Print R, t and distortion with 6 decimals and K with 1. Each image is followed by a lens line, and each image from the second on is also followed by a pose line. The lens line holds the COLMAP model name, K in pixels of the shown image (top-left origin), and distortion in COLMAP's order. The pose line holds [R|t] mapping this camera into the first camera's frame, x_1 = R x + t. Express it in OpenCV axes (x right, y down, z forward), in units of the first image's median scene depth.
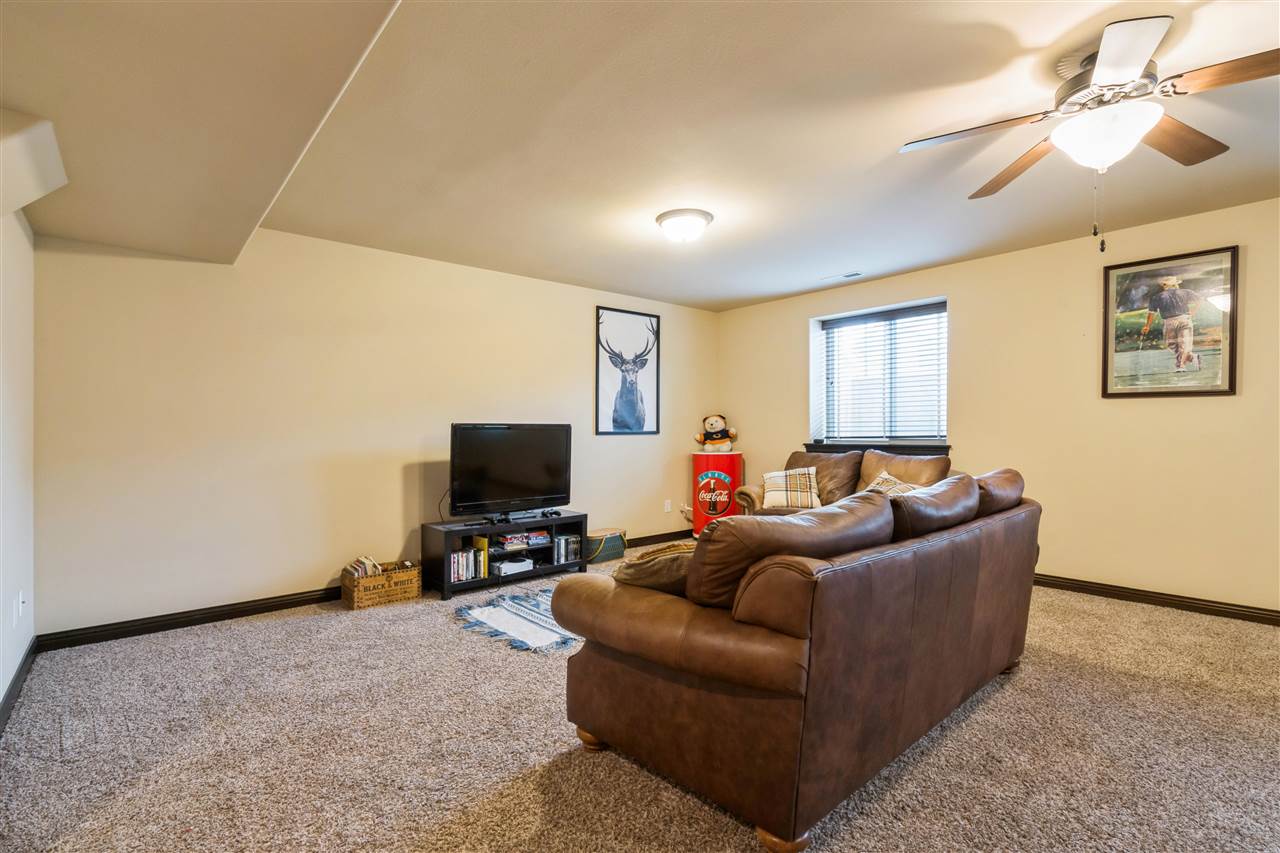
lens RADIAL K [[584.2, 0, 633.5], [0, 584.2, 427.8], [0, 0, 1]] dist [-0.000545, -0.000384]
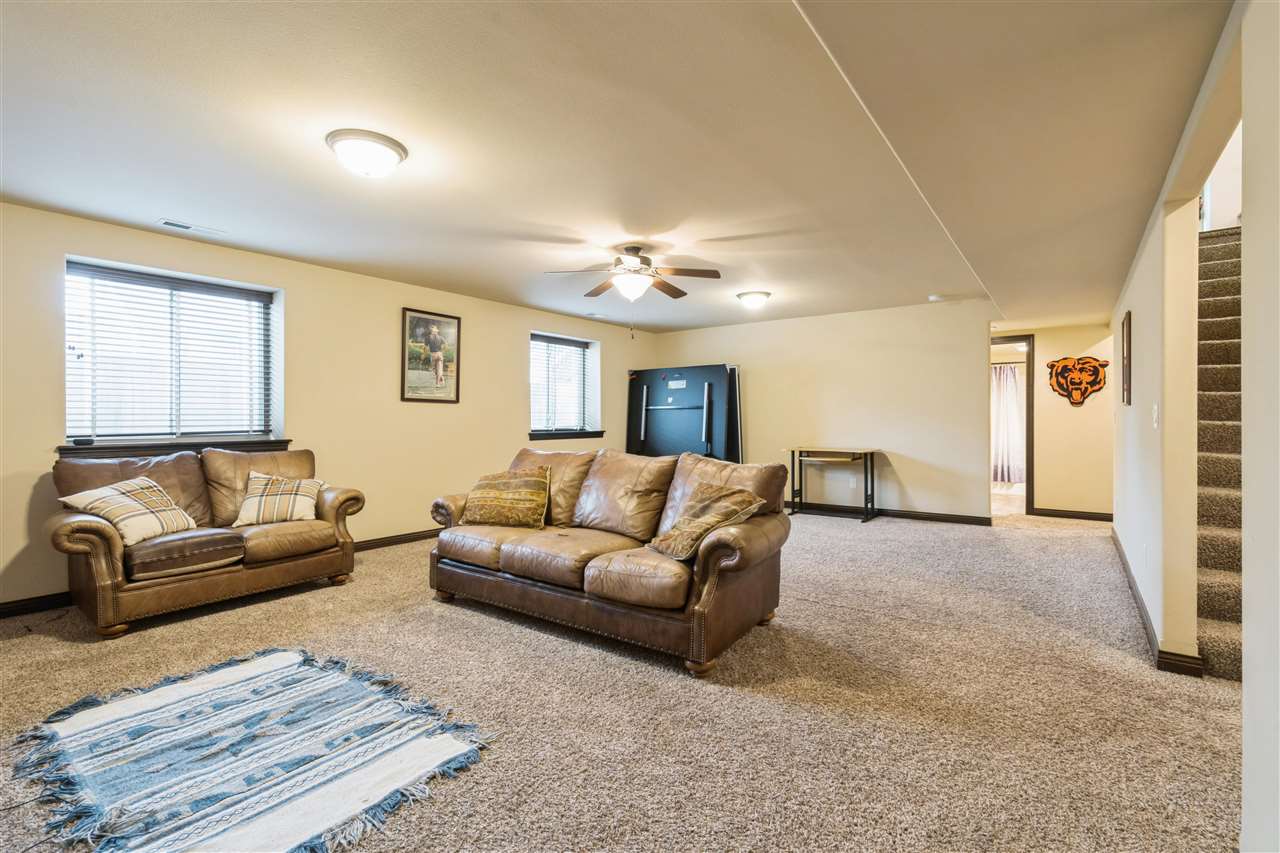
lens RADIAL K [[584.2, 0, 635.6], [0, 584.2, 427.9], [0, 0, 1]] dist [-0.000545, -0.000384]
pose [[-0.208728, -0.006524, 0.977952, -0.688491], [-0.000268, 0.999978, 0.006614, 0.003377], [-0.977974, 0.001118, -0.208726, 0.764005]]
